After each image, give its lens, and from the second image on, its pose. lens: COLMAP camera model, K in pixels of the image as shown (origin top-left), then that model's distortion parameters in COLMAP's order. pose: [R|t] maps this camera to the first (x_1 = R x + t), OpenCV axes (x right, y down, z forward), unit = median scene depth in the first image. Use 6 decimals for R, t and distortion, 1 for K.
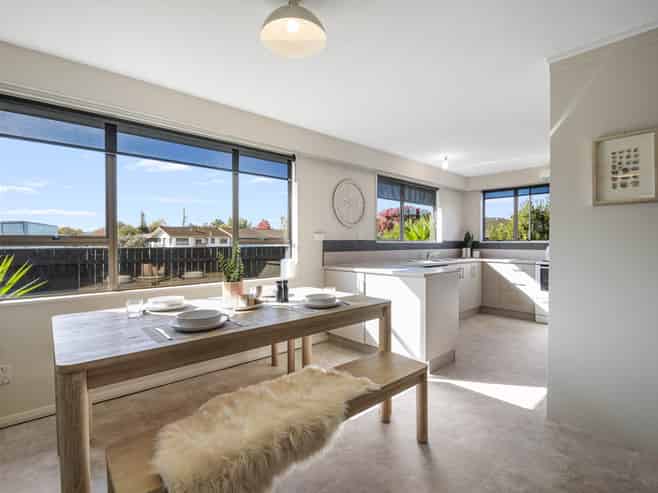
lens RADIAL K [[319.6, 0, 333.4], [0, 319.6, 245.9], [0, 0, 1]] dist [-0.013578, -0.000618]
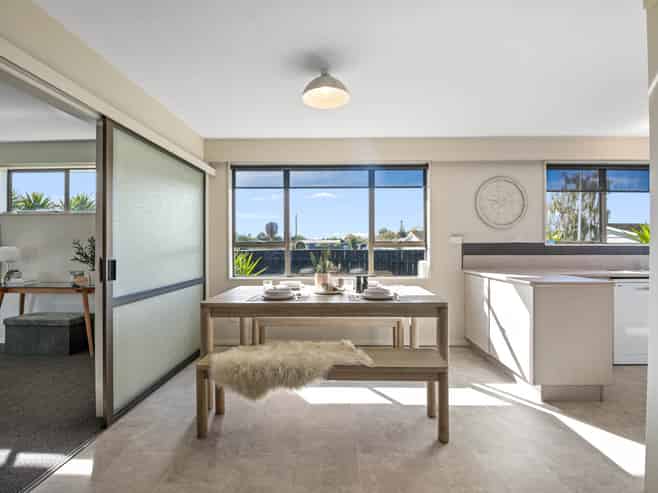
lens RADIAL K [[325.2, 0, 334.9], [0, 325.2, 247.6], [0, 0, 1]] dist [-0.014115, -0.000718]
pose [[0.734392, 0.002010, -0.678723, 0.286409], [-0.005540, 0.999980, -0.003034, 0.000632], [0.678703, 0.005988, 0.734388, -0.001307]]
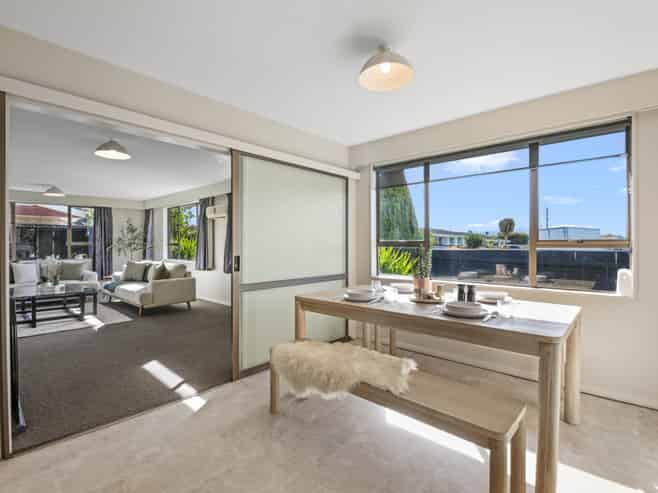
lens RADIAL K [[319.6, 0, 333.4], [0, 319.6, 245.9], [0, 0, 1]] dist [-0.013578, -0.000618]
pose [[0.104718, 0.001949, -0.994500, 0.354569], [-0.010610, 0.999943, 0.000843, -0.002671], [0.994445, 0.010463, 0.104733, 0.226314]]
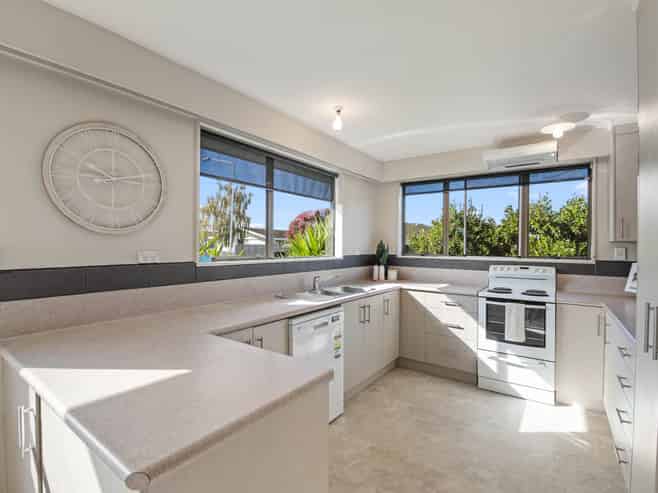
lens RADIAL K [[319.6, 0, 333.4], [0, 319.6, 245.9], [0, 0, 1]] dist [-0.013578, -0.000618]
pose [[0.975672, 0.007432, 0.219109, 0.216629], [-0.005486, 0.999940, -0.009490, -0.035288], [-0.219166, 0.008057, 0.975654, 0.447754]]
